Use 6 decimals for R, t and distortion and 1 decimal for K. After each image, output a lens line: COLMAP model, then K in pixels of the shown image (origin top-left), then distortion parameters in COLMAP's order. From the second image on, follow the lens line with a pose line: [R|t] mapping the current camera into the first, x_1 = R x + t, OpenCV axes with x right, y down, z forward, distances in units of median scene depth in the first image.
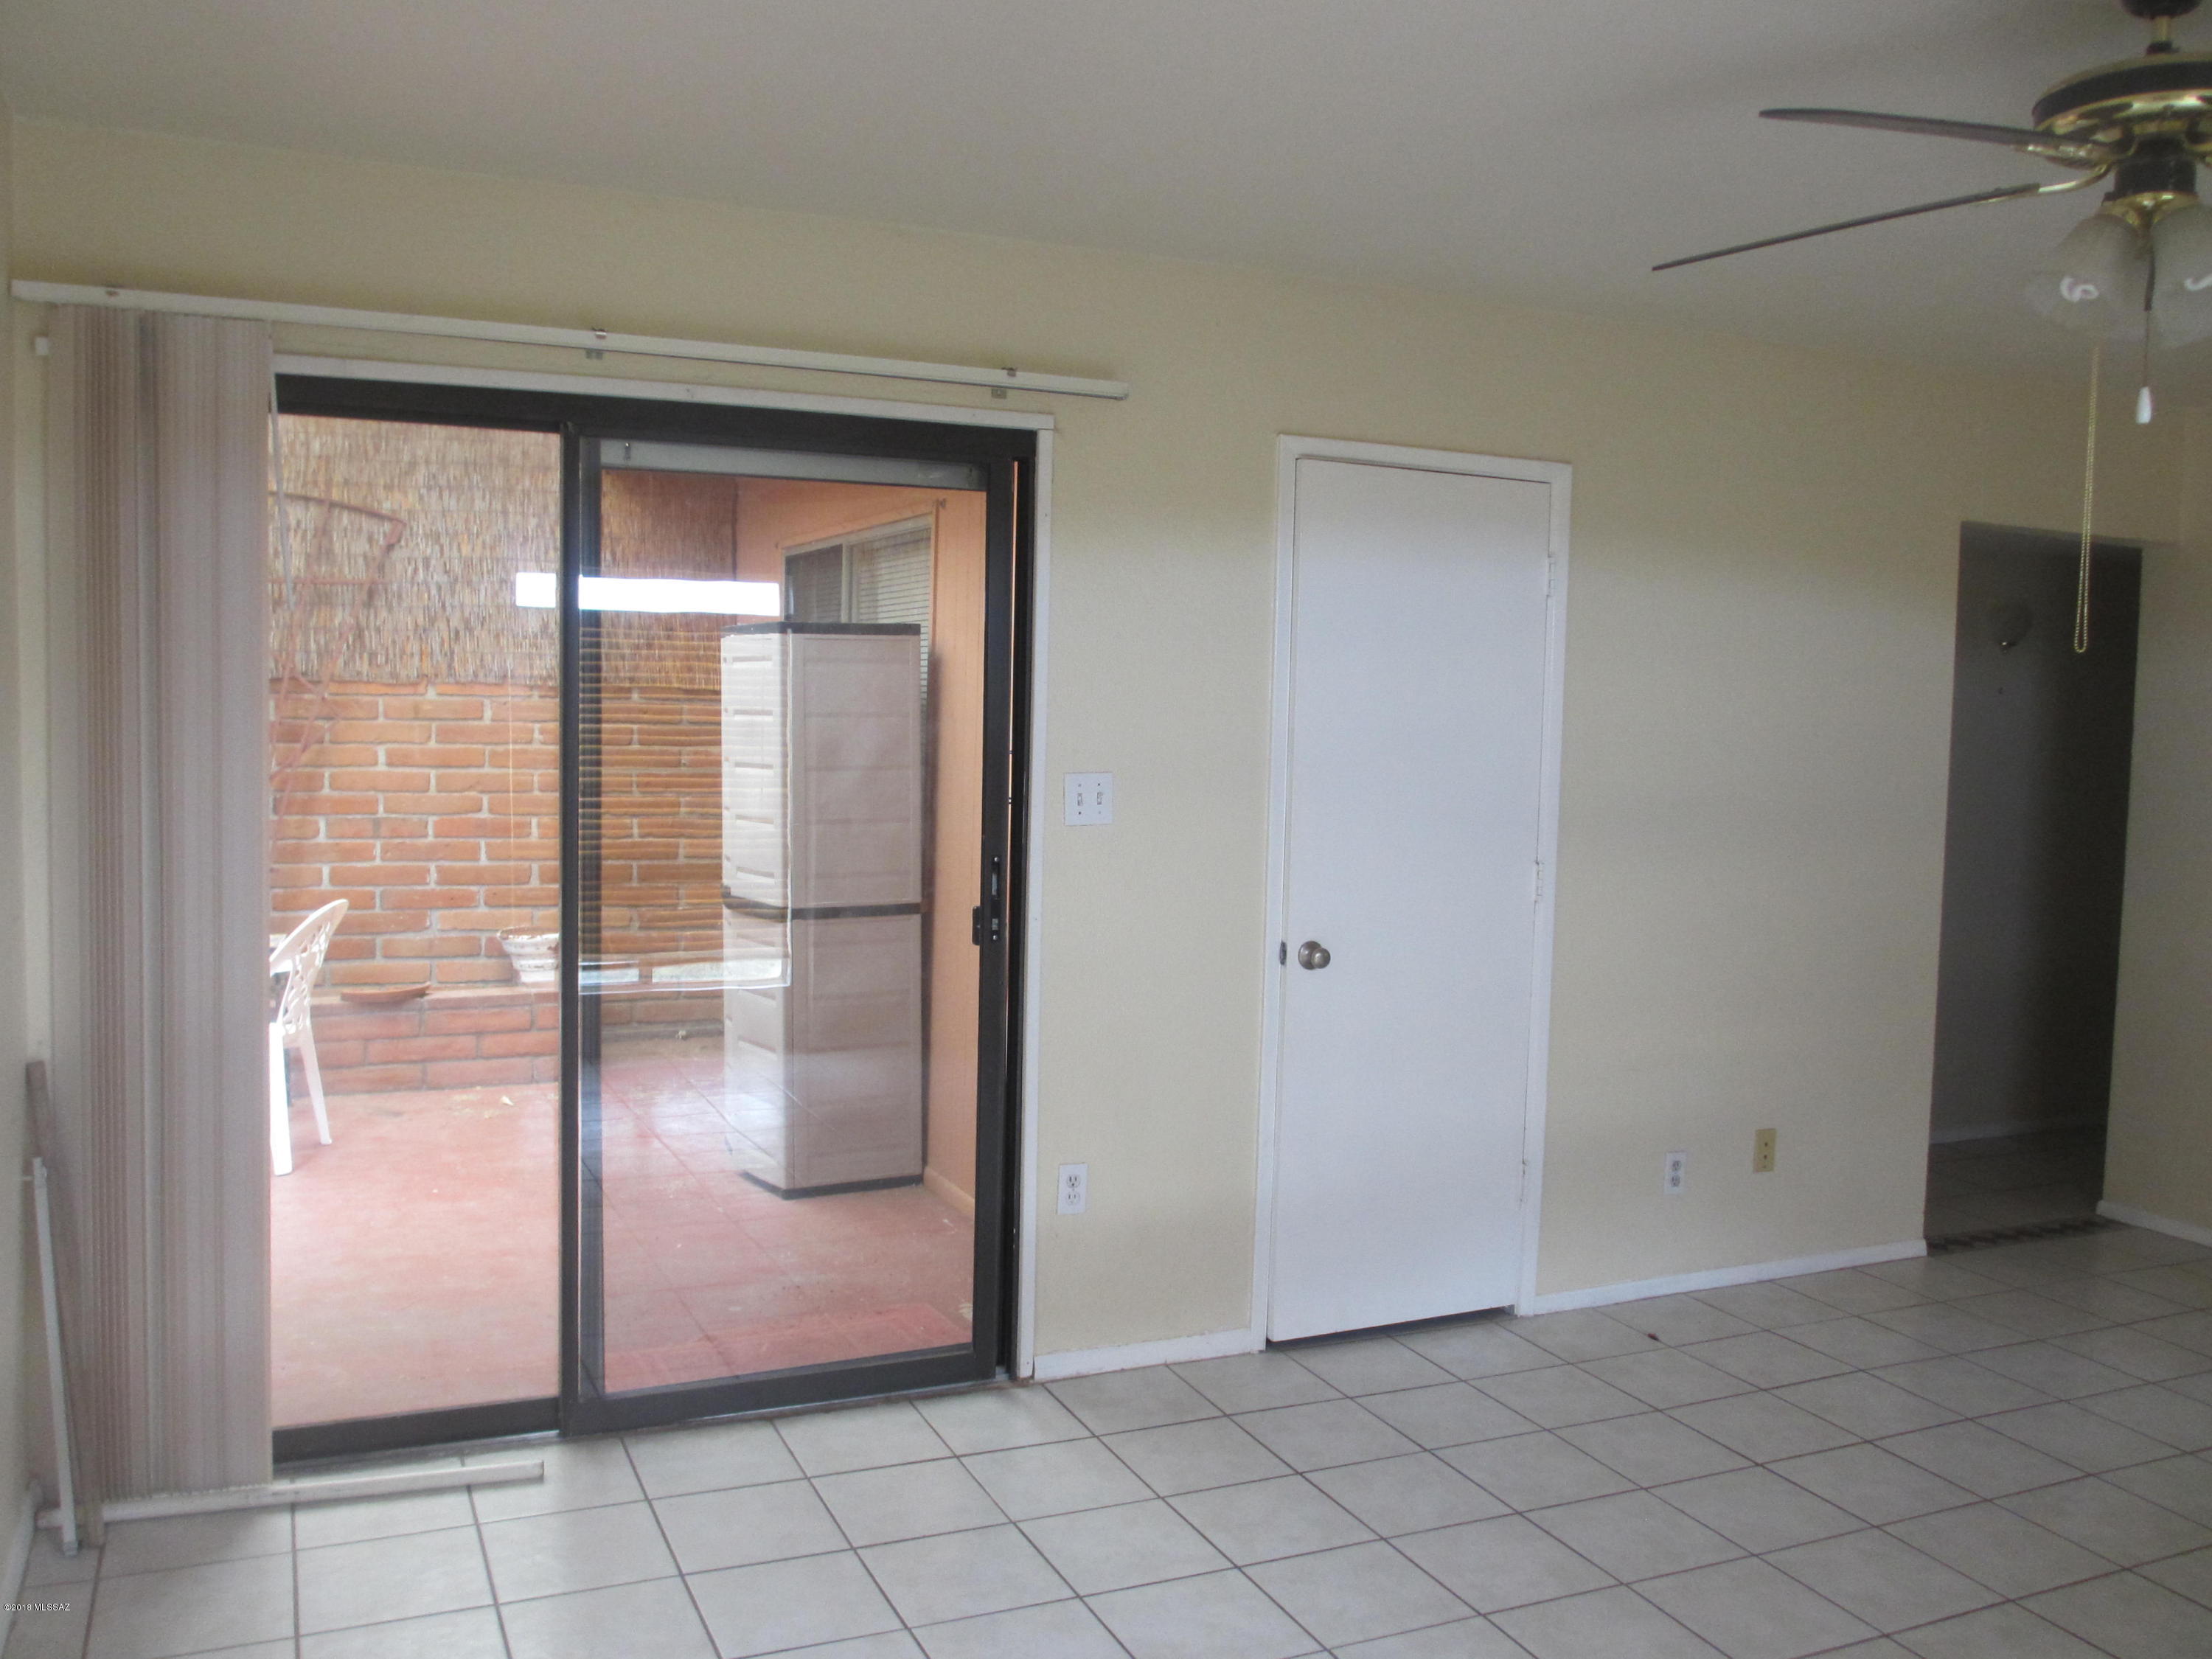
lens RADIAL K [[1863.6, 0, 1106.0], [0, 1863.6, 829.5], [0, 0, 1]] dist [-0.044698, 0.011643]
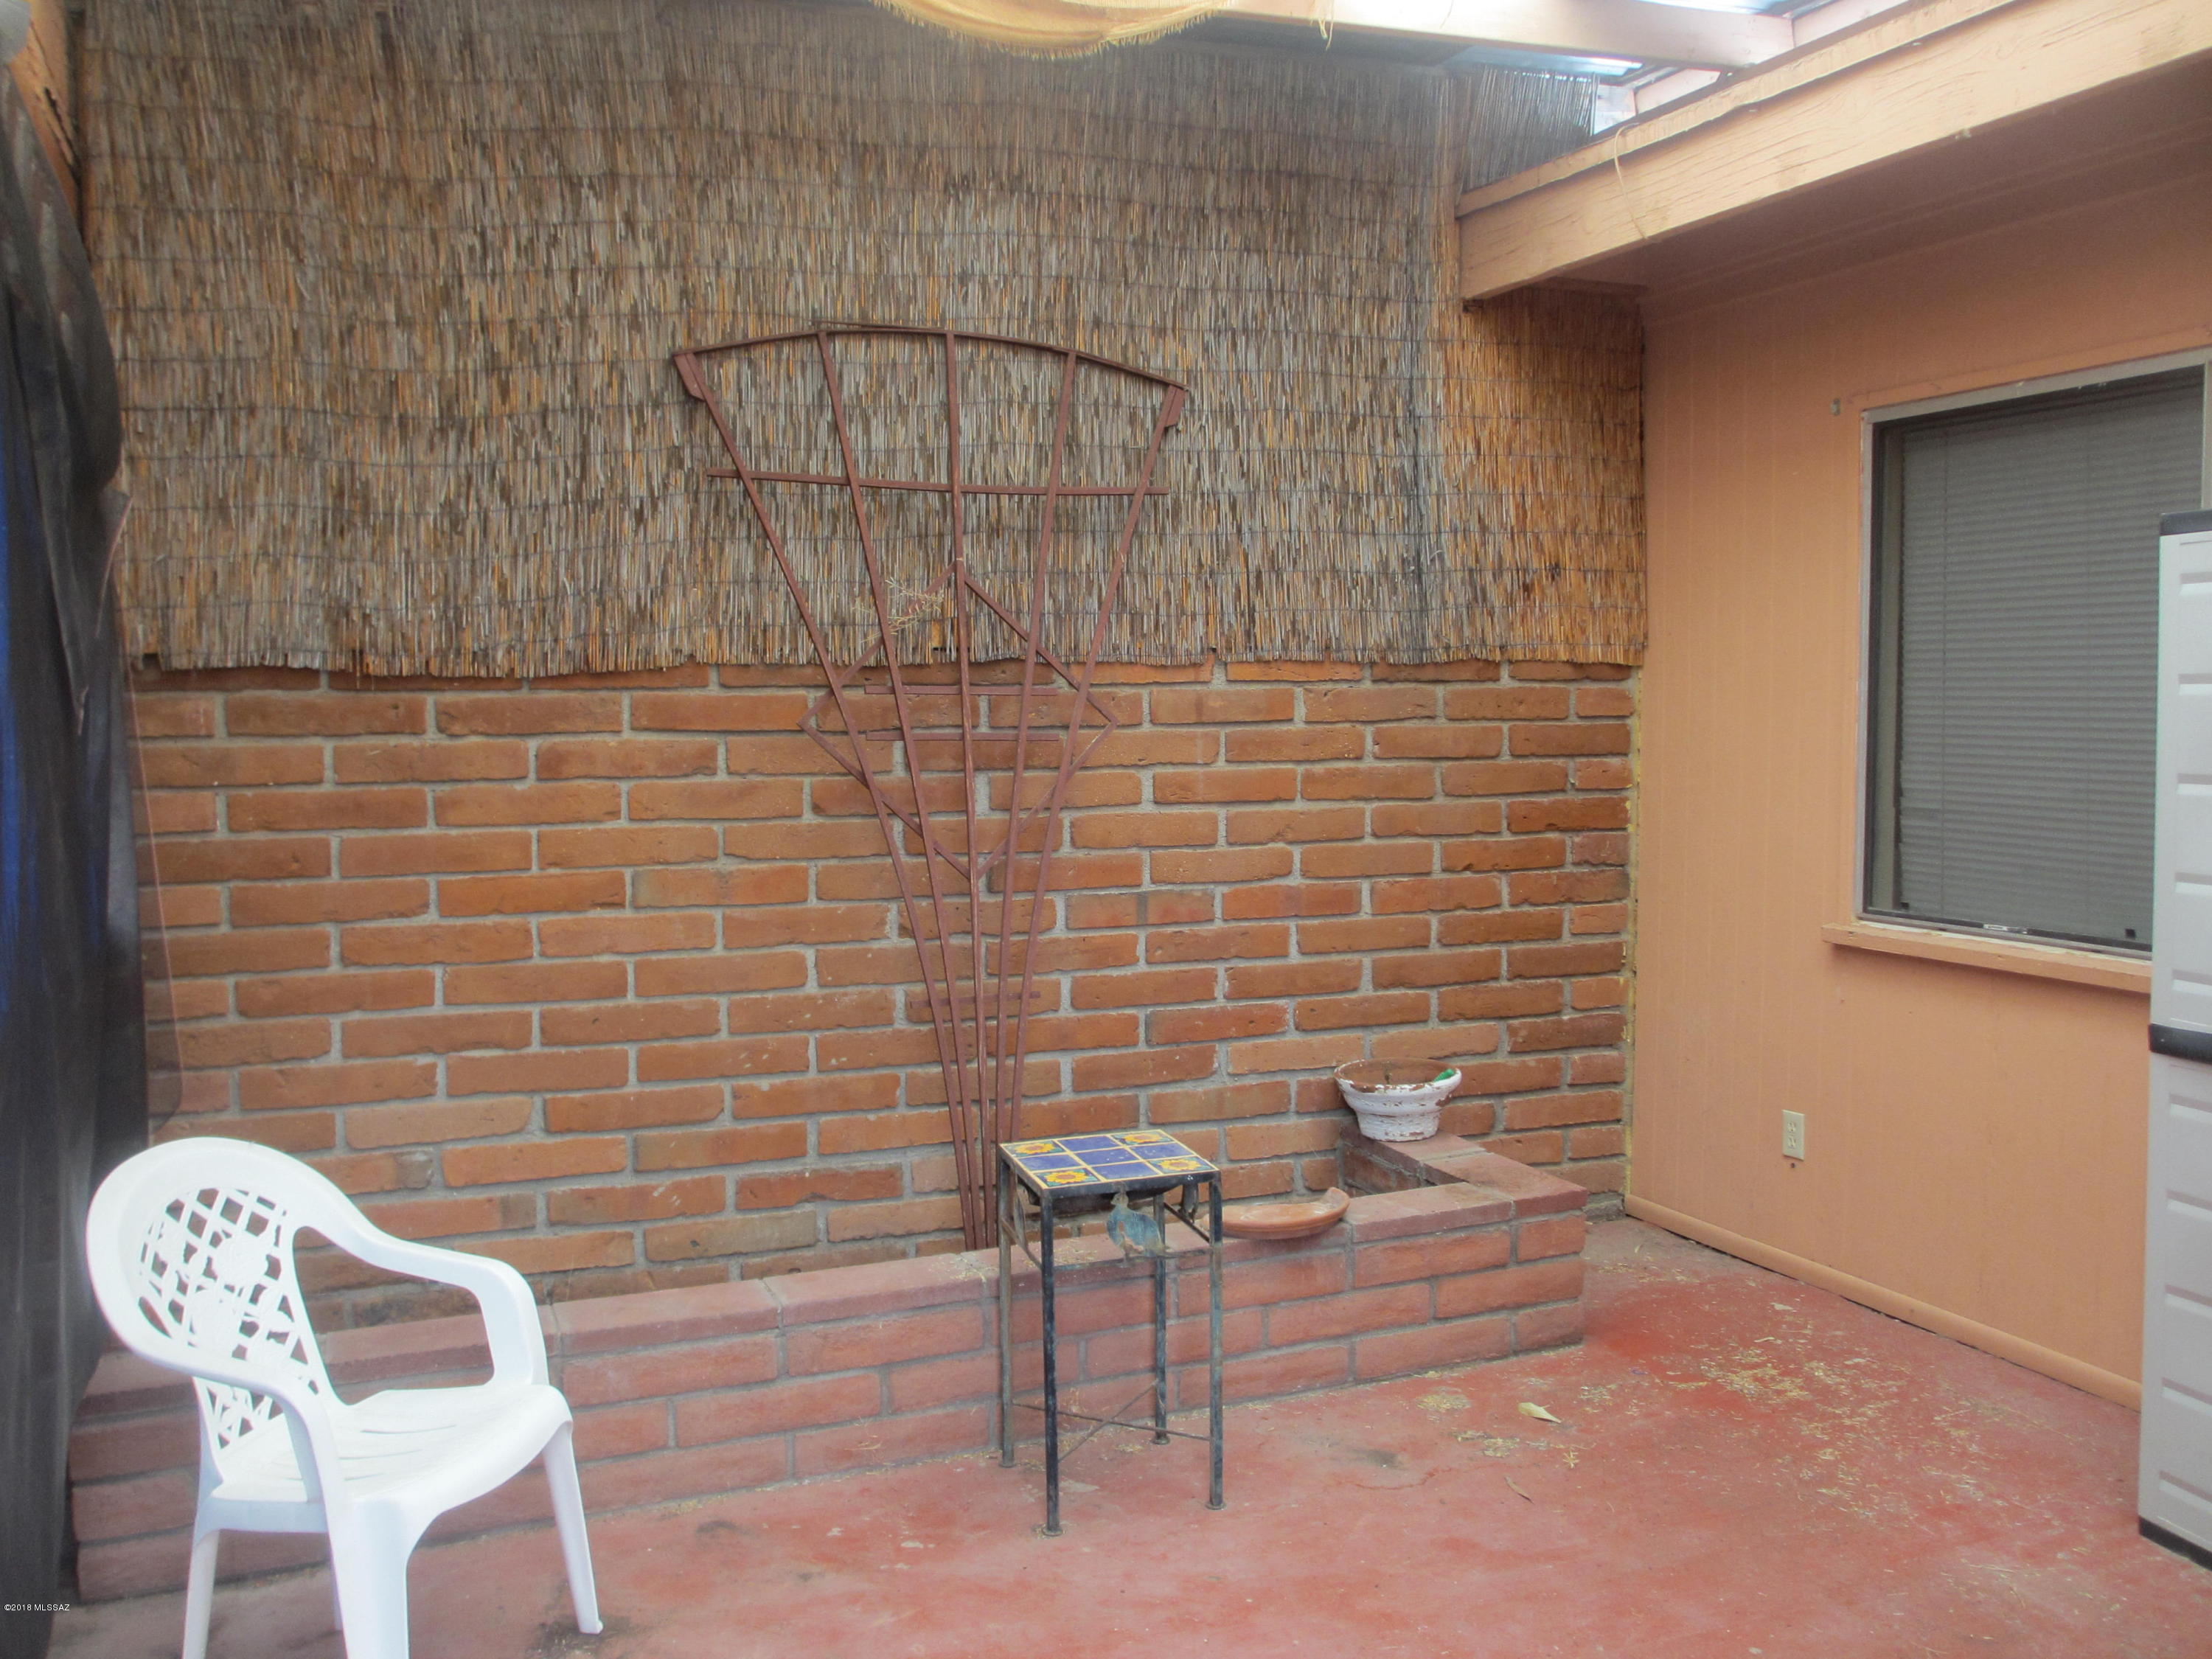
lens RADIAL K [[1854.3, 0, 1118.1], [0, 1854.3, 832.3], [0, 0, 1]] dist [-0.069173, 0.040622]
pose [[0.998949, -0.031400, -0.033386, -0.381311], [0.031455, 0.999505, 0.001124, -0.026477], [0.033334, -0.002173, 0.999442, 0.407895]]
